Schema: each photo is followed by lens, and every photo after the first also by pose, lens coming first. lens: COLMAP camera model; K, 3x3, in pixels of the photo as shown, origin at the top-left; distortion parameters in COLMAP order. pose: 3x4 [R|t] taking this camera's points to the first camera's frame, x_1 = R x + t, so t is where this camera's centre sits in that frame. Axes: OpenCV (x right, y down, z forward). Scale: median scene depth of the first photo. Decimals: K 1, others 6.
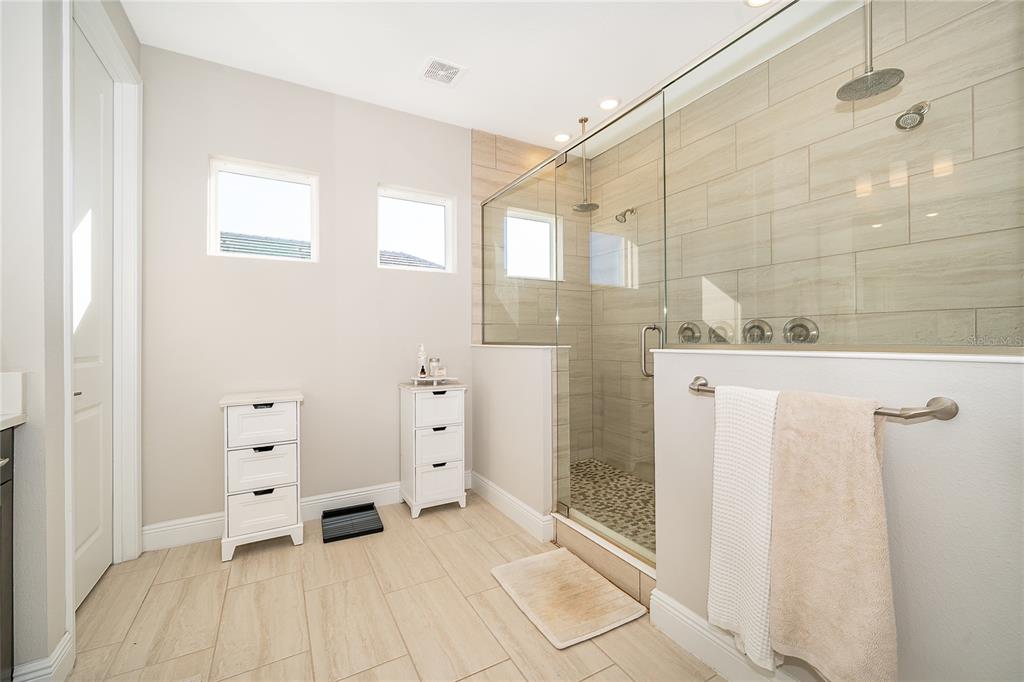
lens RADIAL K [[420.3, 0, 513.1], [0, 420.3, 333.2], [0, 0, 1]] dist [0.000804, -0.000138]
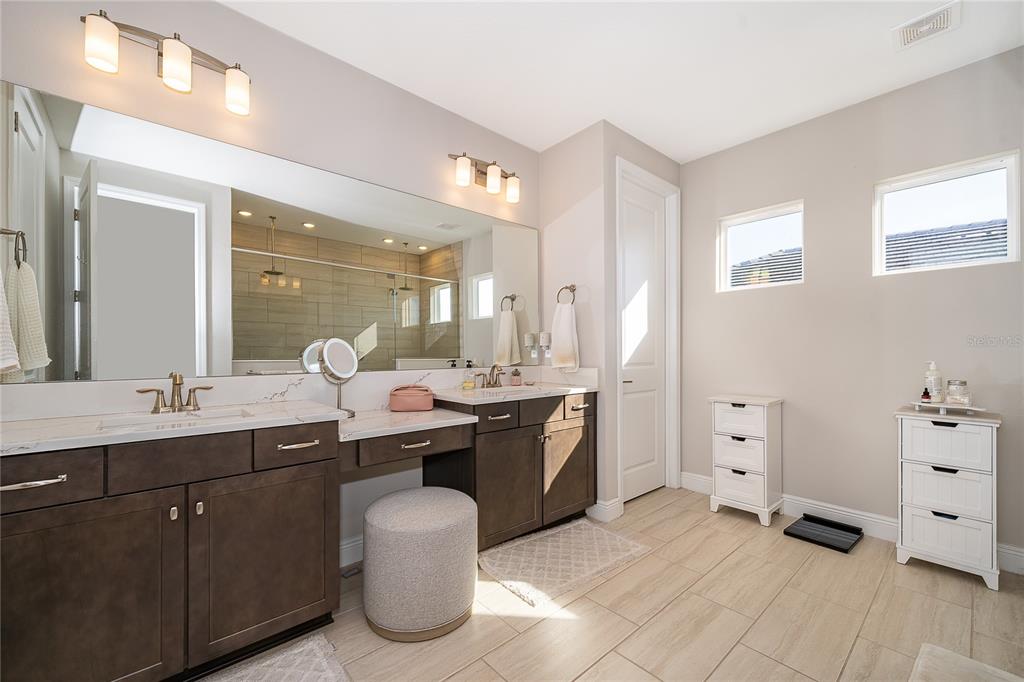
lens RADIAL K [[415.8, 0, 512.0], [0, 415.8, 341.0], [0, 0, 1]] dist [0.000197, 0.000013]
pose [[0.208934, -0.016950, -0.977783, 0.474220], [0.013106, 0.999809, -0.014531, -0.014954], [0.977842, -0.009779, 0.209116, 0.049188]]
